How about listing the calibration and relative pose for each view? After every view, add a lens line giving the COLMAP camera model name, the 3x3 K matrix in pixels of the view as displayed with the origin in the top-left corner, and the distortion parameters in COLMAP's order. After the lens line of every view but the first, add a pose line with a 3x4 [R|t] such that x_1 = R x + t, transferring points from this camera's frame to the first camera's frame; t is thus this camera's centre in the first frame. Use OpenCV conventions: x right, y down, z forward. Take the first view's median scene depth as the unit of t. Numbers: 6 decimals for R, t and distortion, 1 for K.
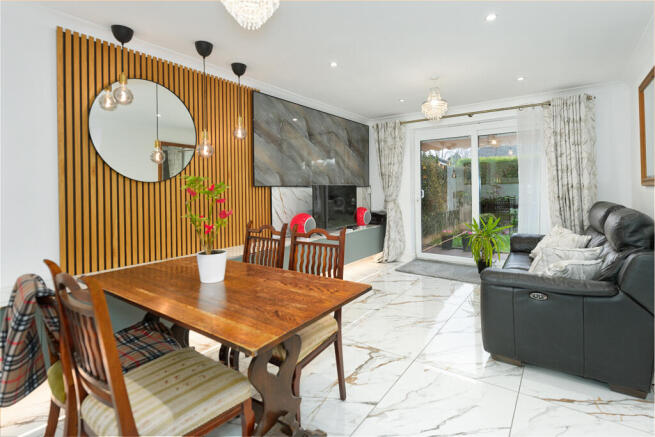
lens RADIAL K [[320.9, 0, 326.4], [0, 320.9, 190.2], [0, 0, 1]] dist [-0.002791, -0.001100]
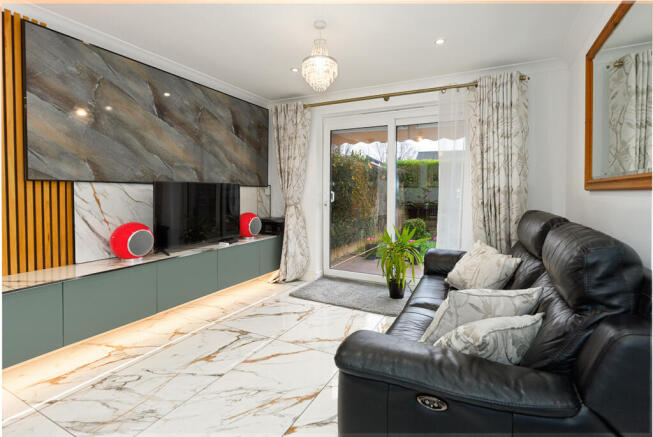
lens RADIAL K [[319.0, 0, 327.9], [0, 319.0, 200.0], [0, 0, 1]] dist [0.003892, 0.000099]
pose [[0.986667, 0.013864, 0.162158, 0.211474], [-0.018038, 0.999542, 0.024299, 0.000804], [-0.161747, -0.026900, 0.986466, 0.275192]]
